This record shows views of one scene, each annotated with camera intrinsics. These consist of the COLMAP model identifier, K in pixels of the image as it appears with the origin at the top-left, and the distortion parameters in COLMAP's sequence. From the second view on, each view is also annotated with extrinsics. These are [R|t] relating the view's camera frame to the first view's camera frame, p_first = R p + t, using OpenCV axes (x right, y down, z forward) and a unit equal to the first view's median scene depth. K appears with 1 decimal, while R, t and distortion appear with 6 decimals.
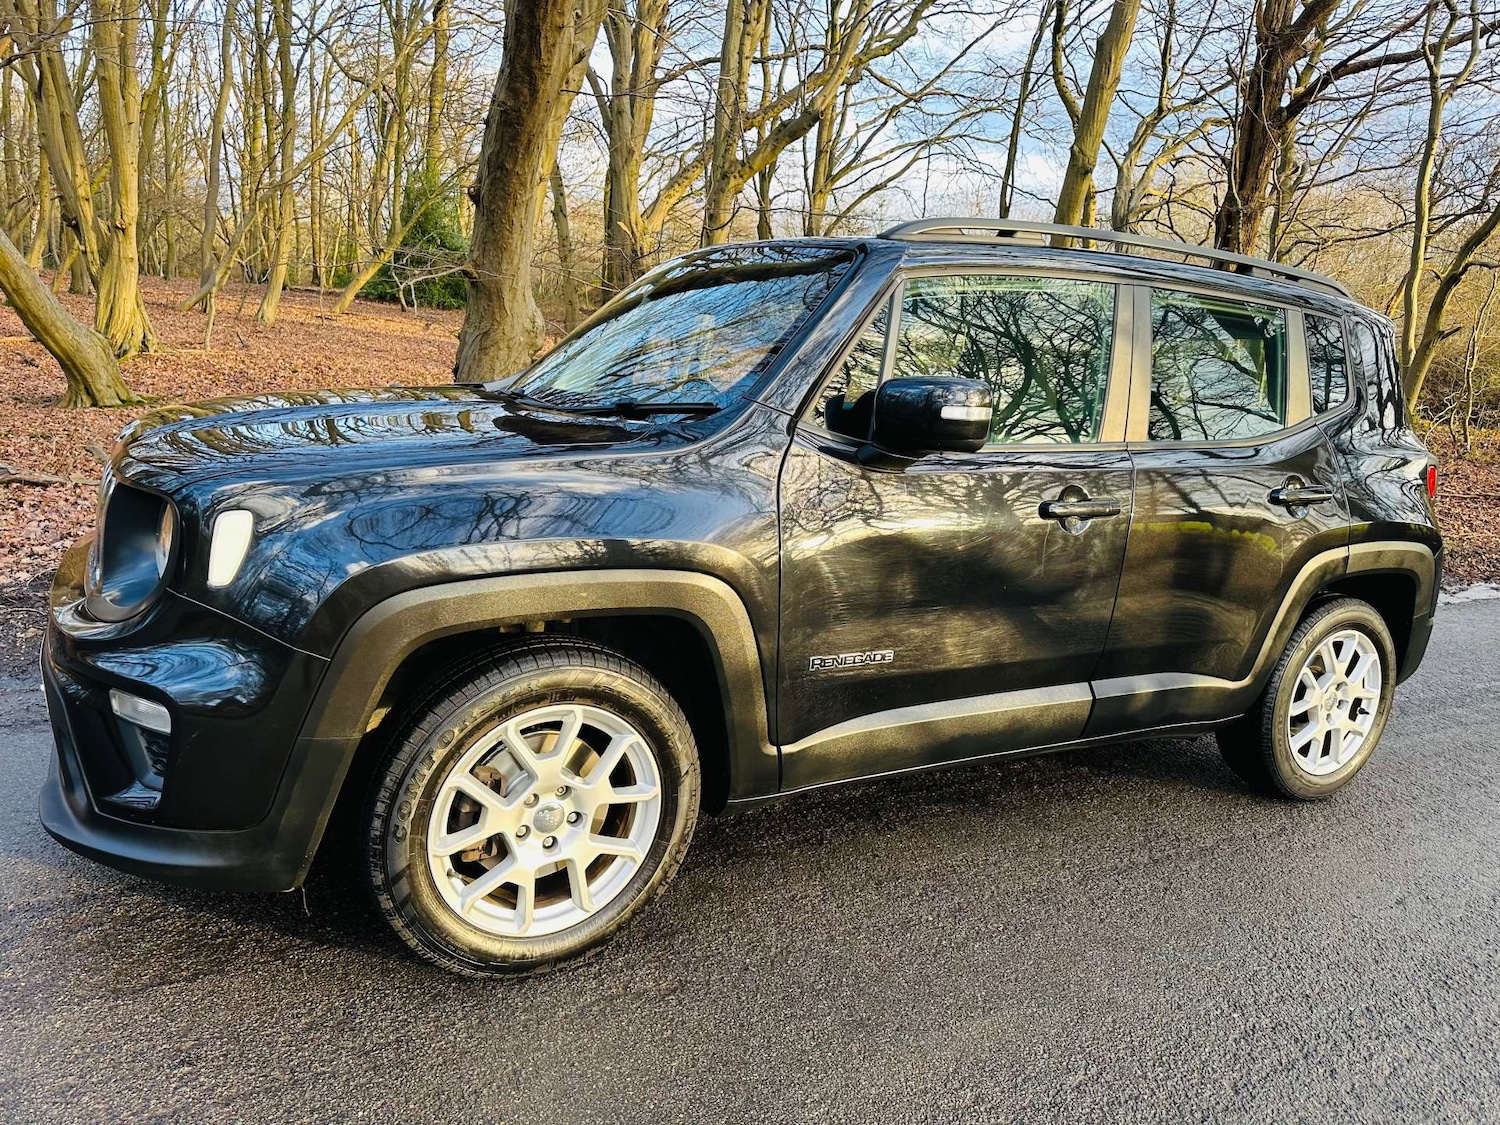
lens RADIAL K [[1156.7, 0, 750.0], [0, 1156.7, 562.5], [0, 0, 1]] dist [0.032006, 0.009985]
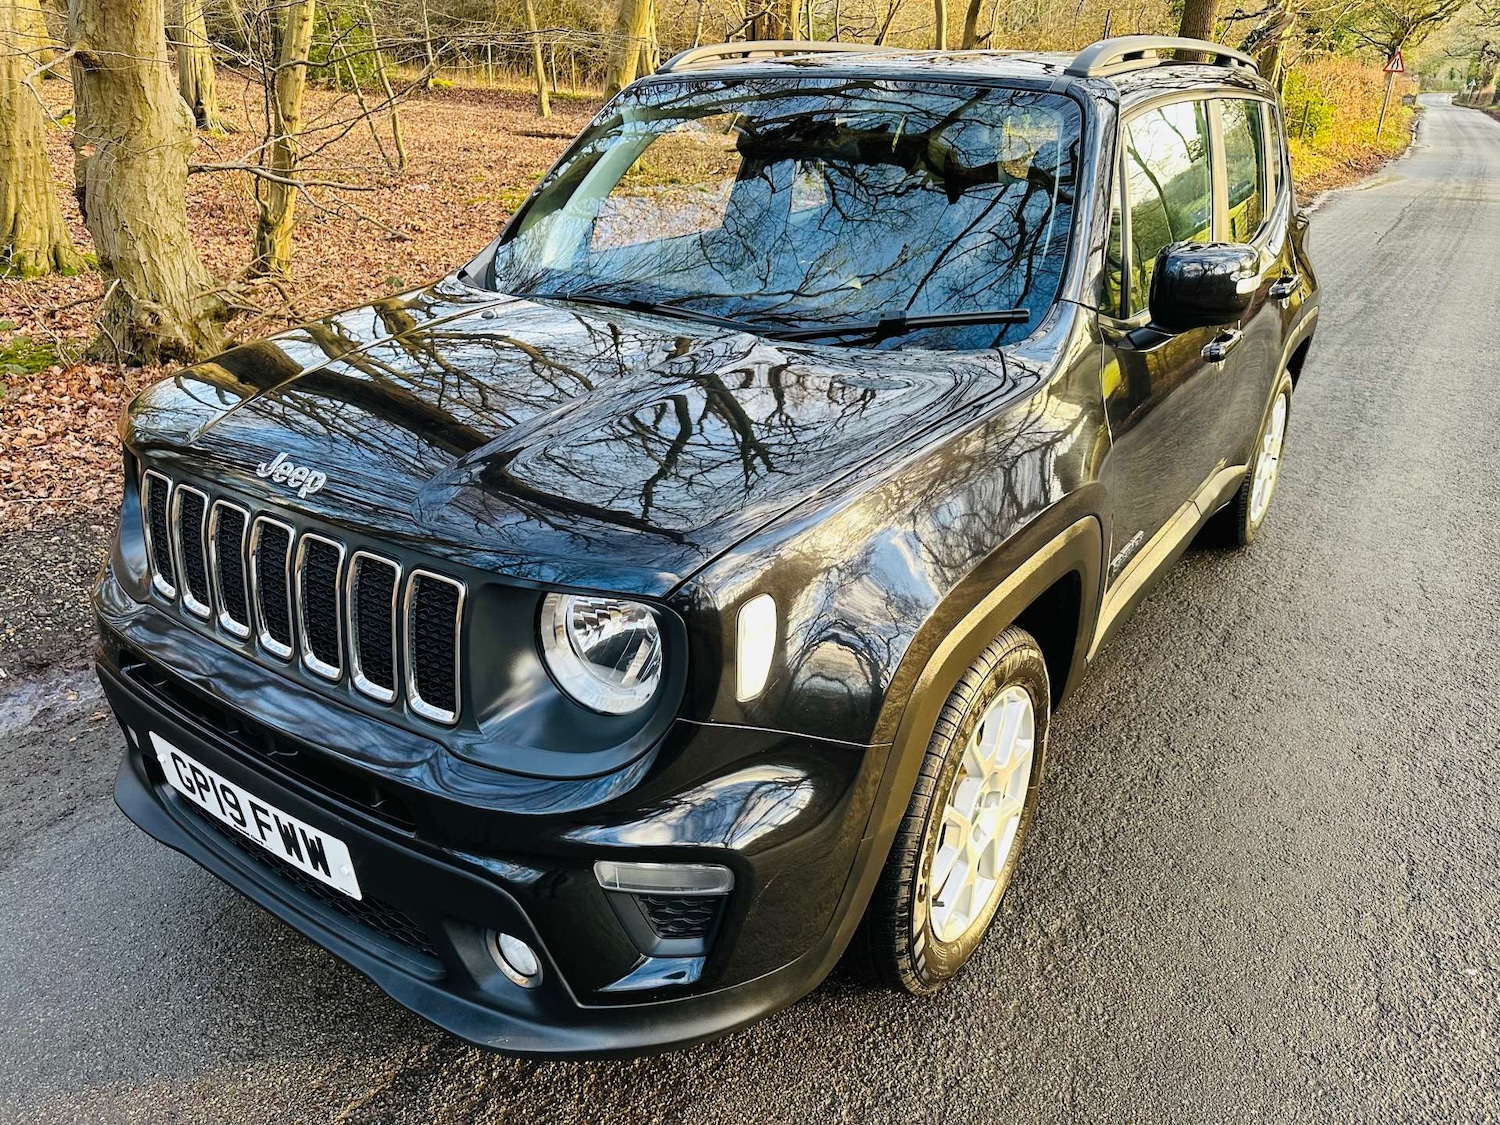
lens RADIAL K [[1149.1, 0, 806.3], [0, 1149.1, 566.5], [0, 0, 1]] dist [0.002431, -0.004790]
pose [[0.875051, -0.243033, 0.418594, -0.435216], [0.133481, 0.952438, 0.273944, -0.157498], [-0.465262, -0.183841, 0.865872, 0.219000]]
